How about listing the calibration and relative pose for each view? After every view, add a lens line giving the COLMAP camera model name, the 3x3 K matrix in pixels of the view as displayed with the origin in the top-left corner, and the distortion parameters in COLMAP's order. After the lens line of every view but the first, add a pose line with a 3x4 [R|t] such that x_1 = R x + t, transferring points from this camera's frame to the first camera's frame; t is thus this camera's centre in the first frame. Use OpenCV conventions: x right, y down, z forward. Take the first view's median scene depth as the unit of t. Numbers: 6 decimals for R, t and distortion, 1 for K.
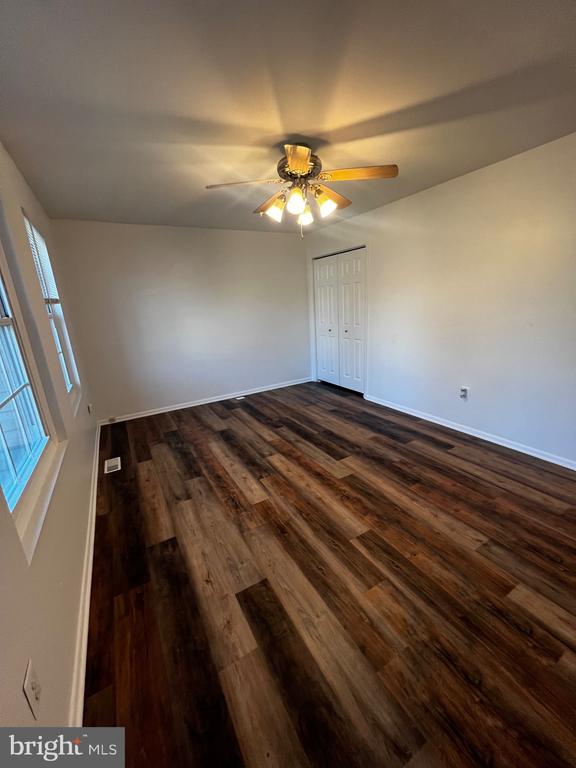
lens RADIAL K [[305.5, 0, 285.6], [0, 305.5, 383.2], [0, 0, 1]] dist [-0.000424, 0.000175]
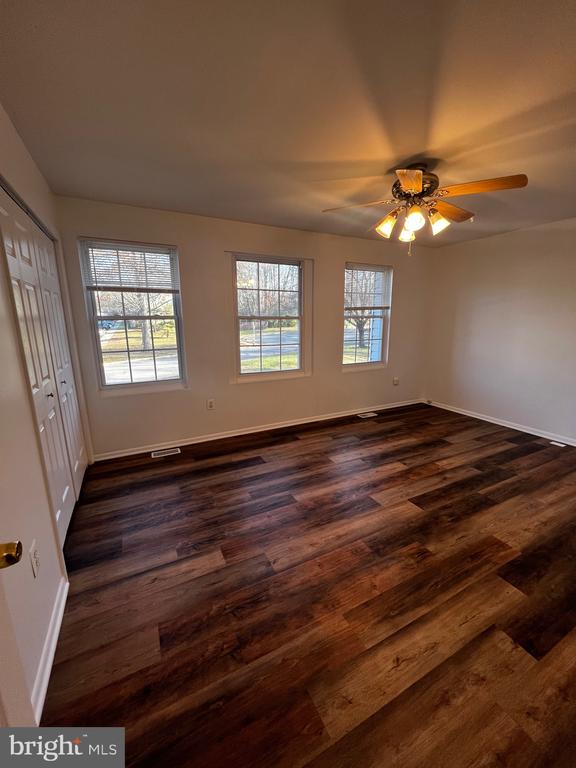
lens RADIAL K [[305.5, 0, 285.6], [0, 305.5, 383.2], [0, 0, 1]] dist [-0.000424, 0.000175]
pose [[-0.048889, 0.266738, -0.962528, 0.962243], [-0.255075, 0.928391, 0.270234, -0.206655], [0.965685, 0.258728, 0.022650, 0.574502]]
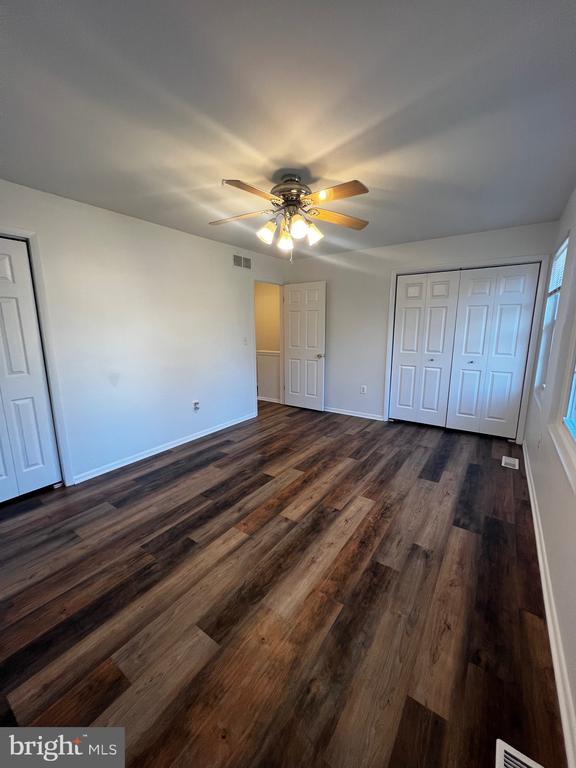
lens RADIAL K [[305.5, 0, 285.6], [0, 305.5, 383.2], [0, 0, 1]] dist [-0.000424, 0.000175]
pose [[-0.423257, -0.109123, 0.899414, -0.755056], [0.266562, 0.933783, 0.238735, -0.286138], [-0.865909, 0.340796, -0.366142, 1.273586]]
